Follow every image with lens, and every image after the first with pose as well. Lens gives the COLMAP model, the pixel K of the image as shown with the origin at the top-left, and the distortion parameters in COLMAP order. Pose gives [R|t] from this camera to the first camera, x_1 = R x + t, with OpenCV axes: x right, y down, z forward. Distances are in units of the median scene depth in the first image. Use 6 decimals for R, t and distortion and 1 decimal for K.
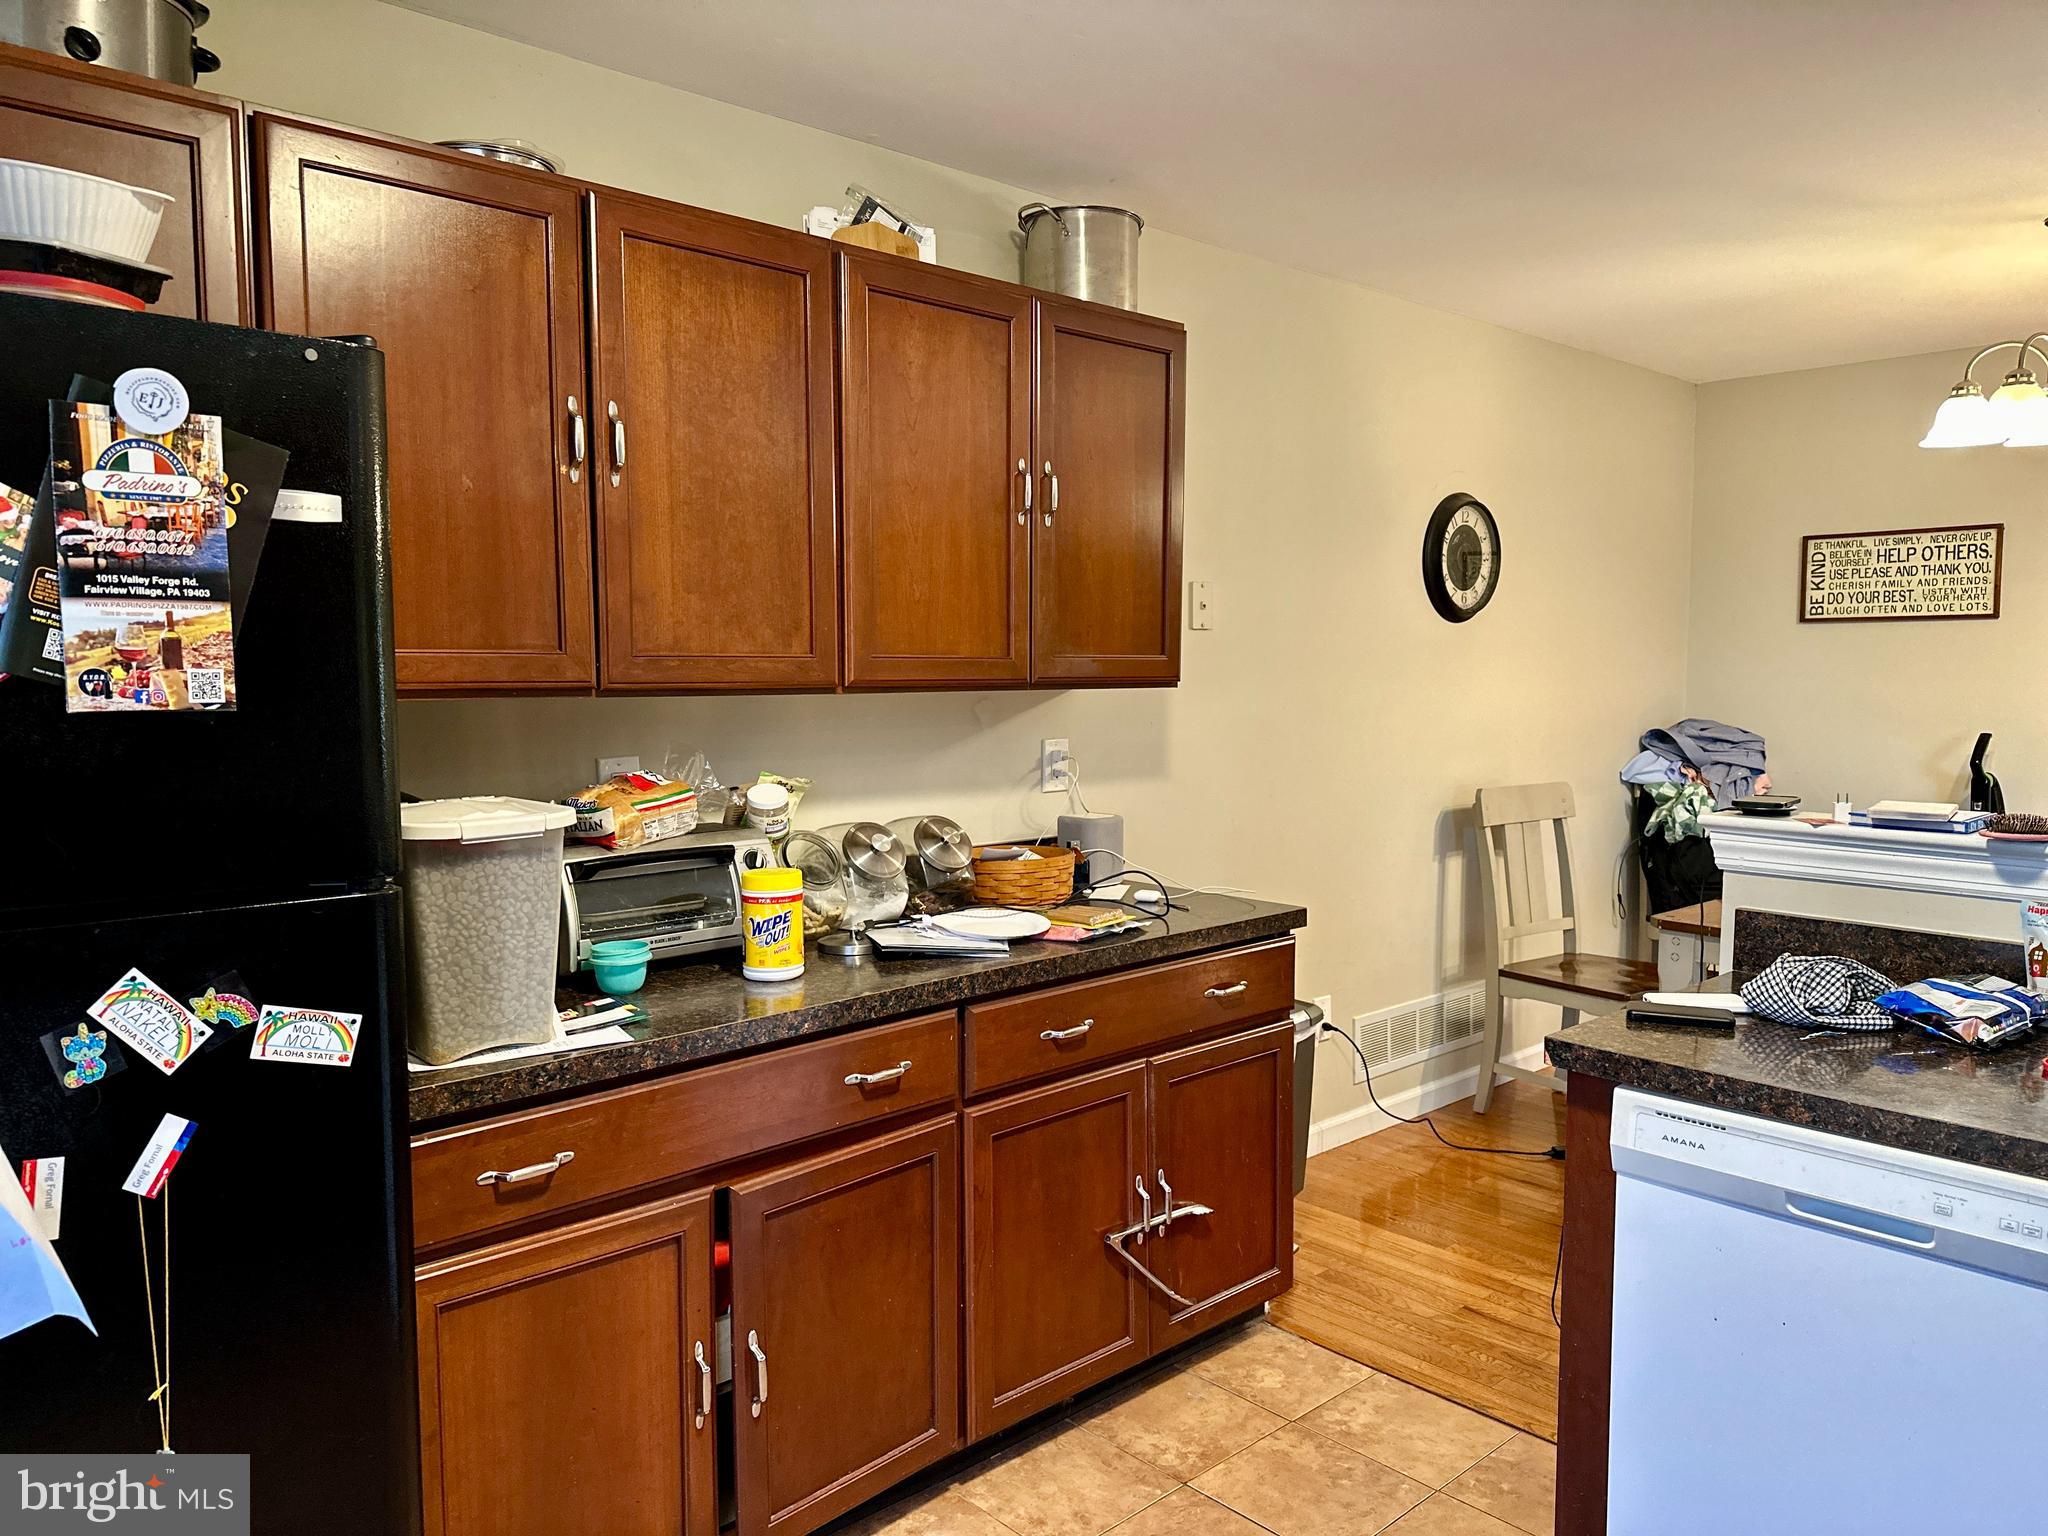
lens RADIAL K [[1421.2, 0, 1020.2], [0, 1421.2, 777.5], [0, 0, 1]] dist [0.134594, -0.187984]
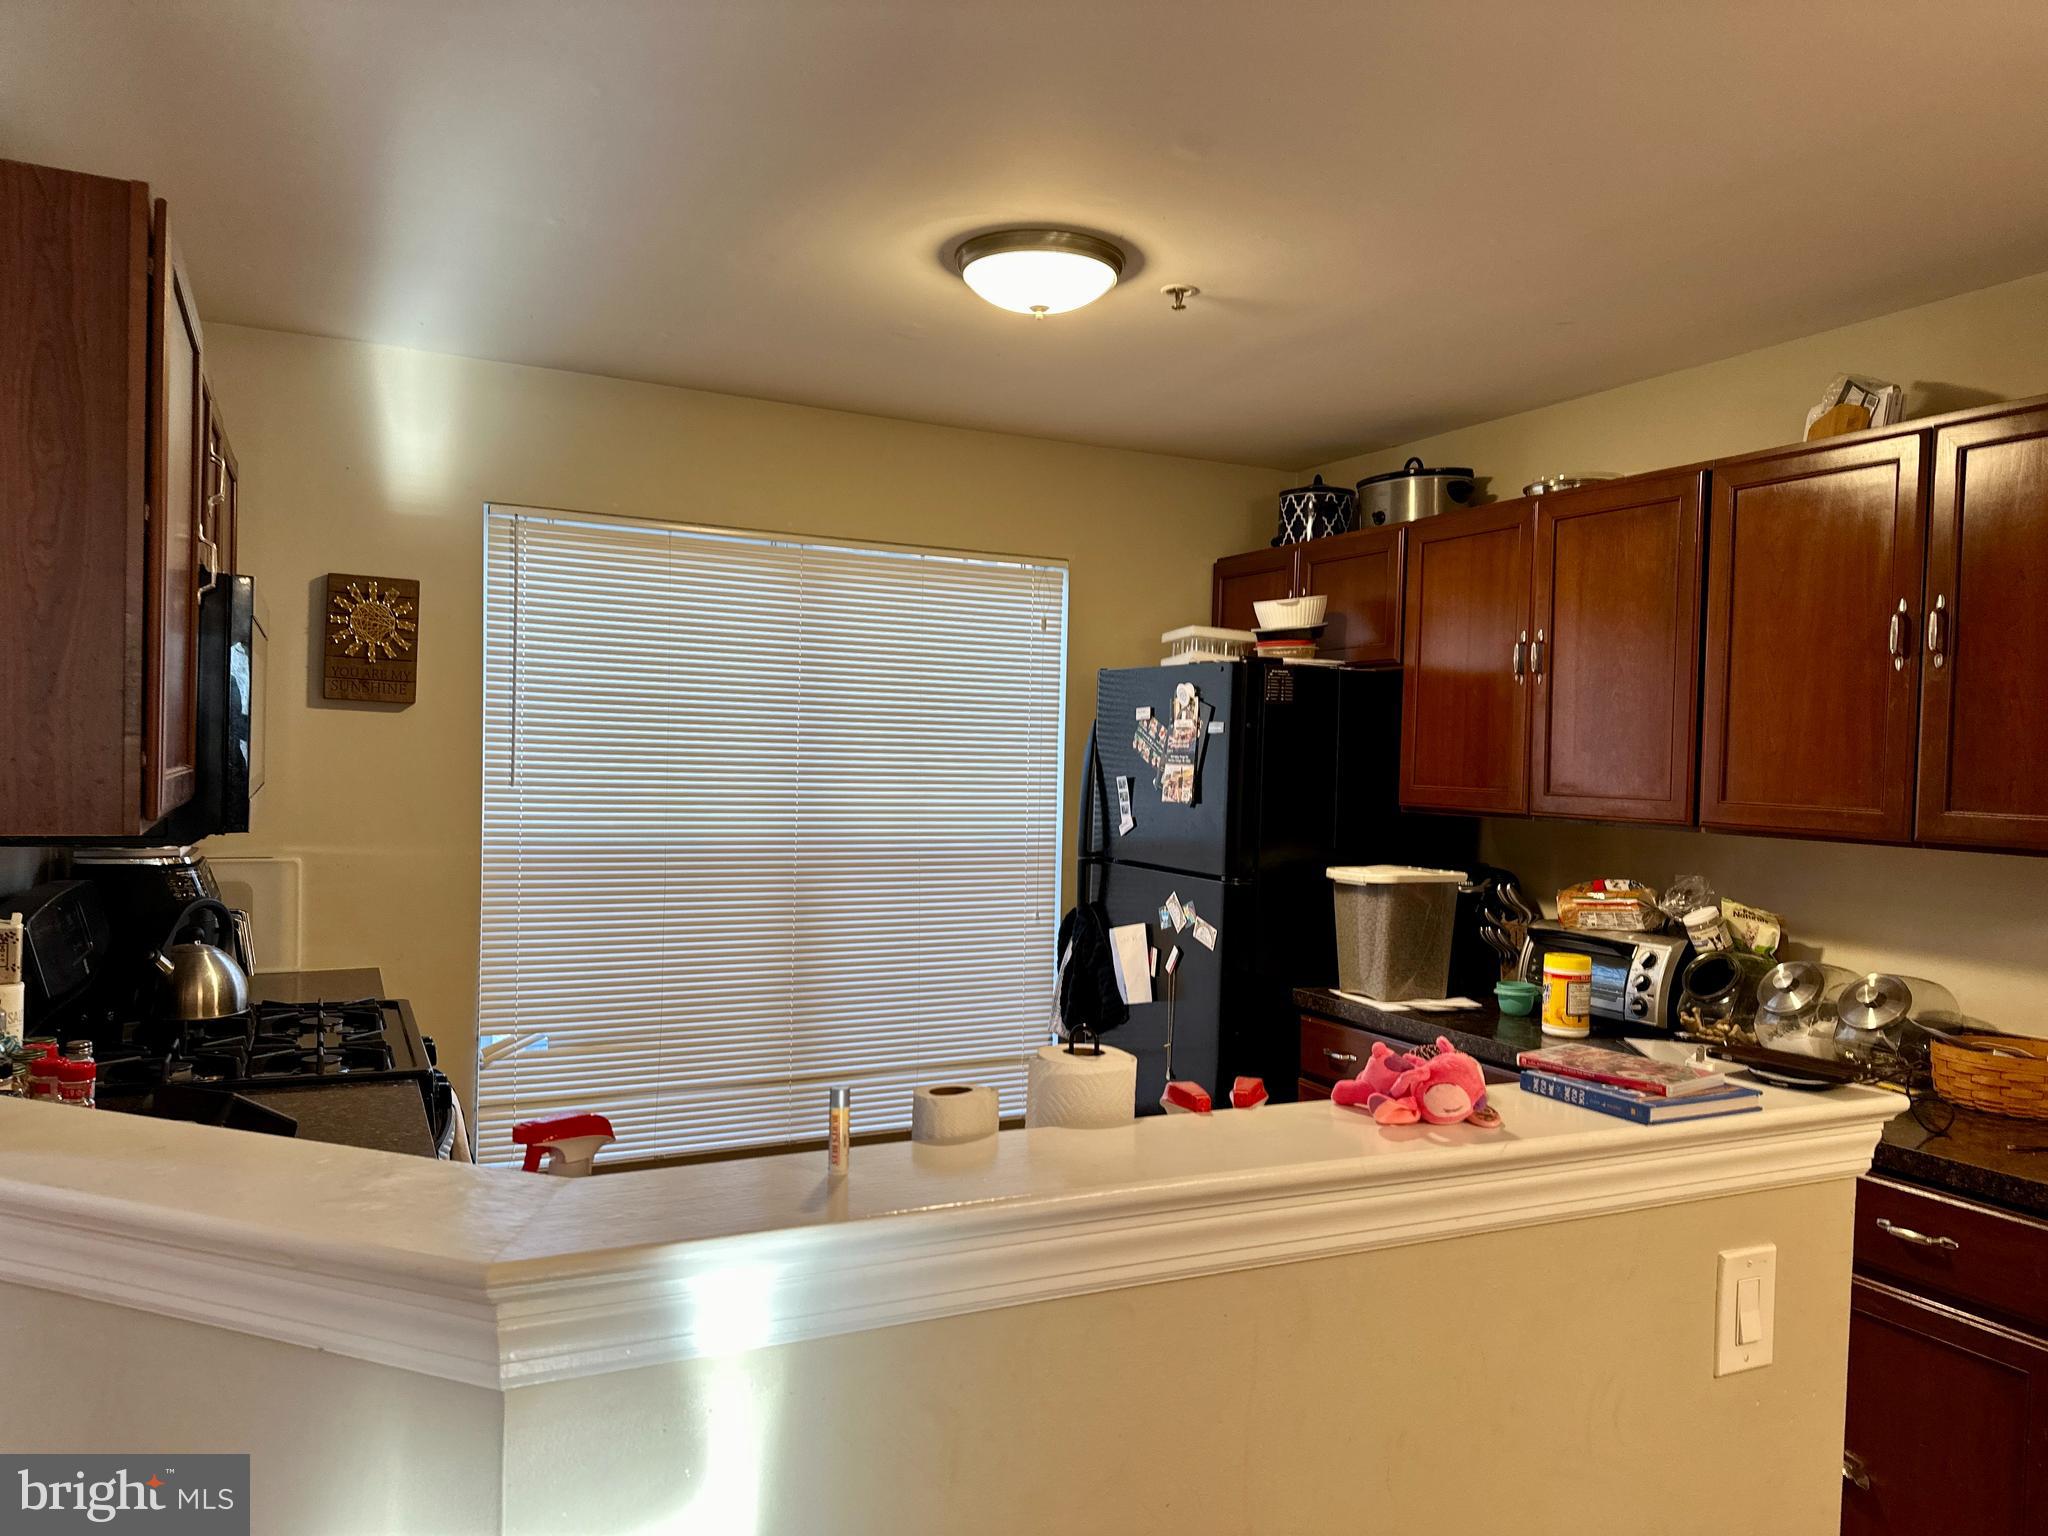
lens RADIAL K [[1421.2, 0, 1020.2], [0, 1421.2, 777.5], [0, 0, 1]] dist [0.134594, -0.187984]
pose [[-0.269243, 0.004180, -0.963063, 2.150554], [-0.106532, 0.993725, 0.034096, -0.154190], [0.957162, 0.111777, -0.267108, 1.424826]]
